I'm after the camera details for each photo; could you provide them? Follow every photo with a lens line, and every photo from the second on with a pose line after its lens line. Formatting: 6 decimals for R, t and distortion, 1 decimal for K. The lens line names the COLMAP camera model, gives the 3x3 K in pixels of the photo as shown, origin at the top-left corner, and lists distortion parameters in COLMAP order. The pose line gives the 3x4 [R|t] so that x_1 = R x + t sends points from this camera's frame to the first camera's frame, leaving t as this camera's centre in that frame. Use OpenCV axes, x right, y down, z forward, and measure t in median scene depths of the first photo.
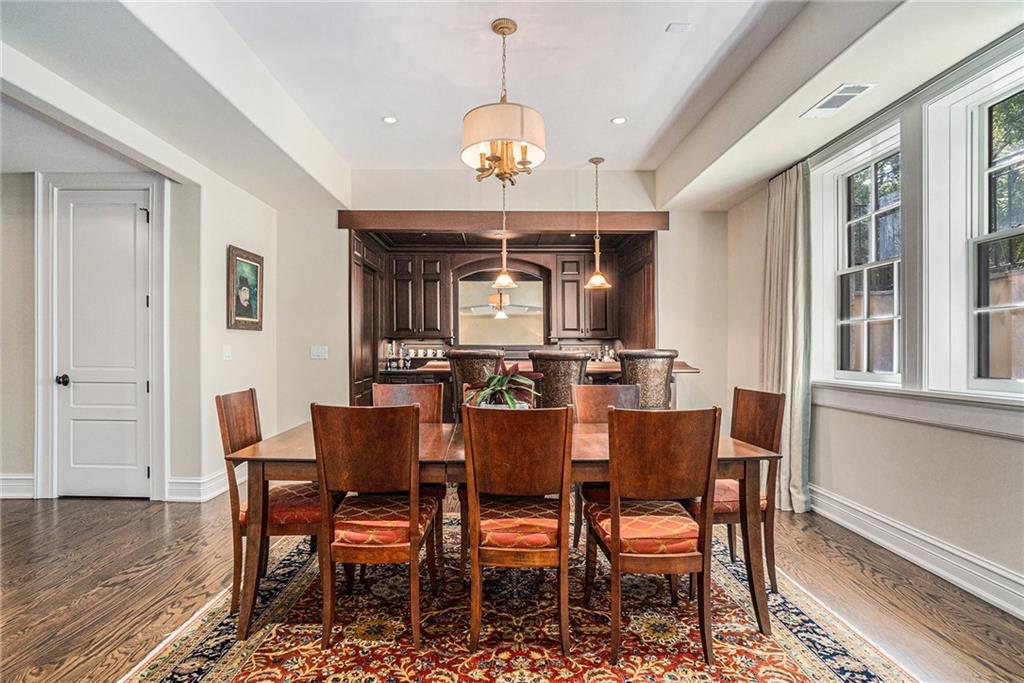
lens RADIAL K [[493.0, 0, 486.4], [0, 493.0, 345.2], [0, 0, 1]] dist [-0.032237, -0.000051]
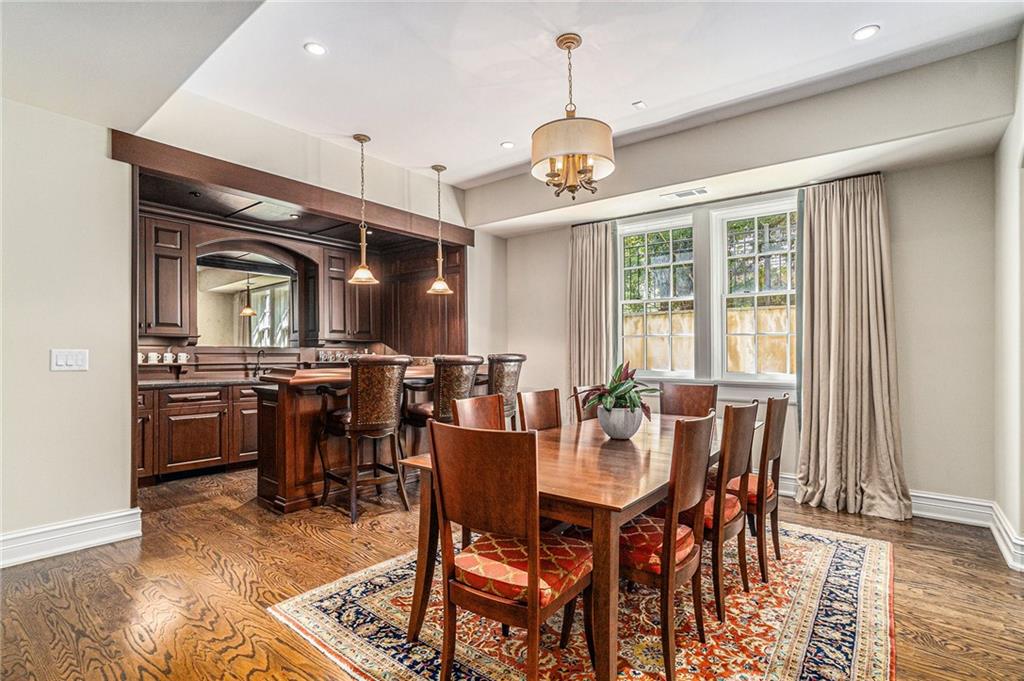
lens RADIAL K [[493.0, 0, 486.4], [0, 493.0, 344.2], [0, 0, 1]] dist [-0.032237, -0.000051]
pose [[0.637562, 0.009869, 0.770336, -0.478049], [-0.008215, 0.999948, -0.006012, -0.005831], [-0.770355, -0.002495, 0.637610, 0.261780]]
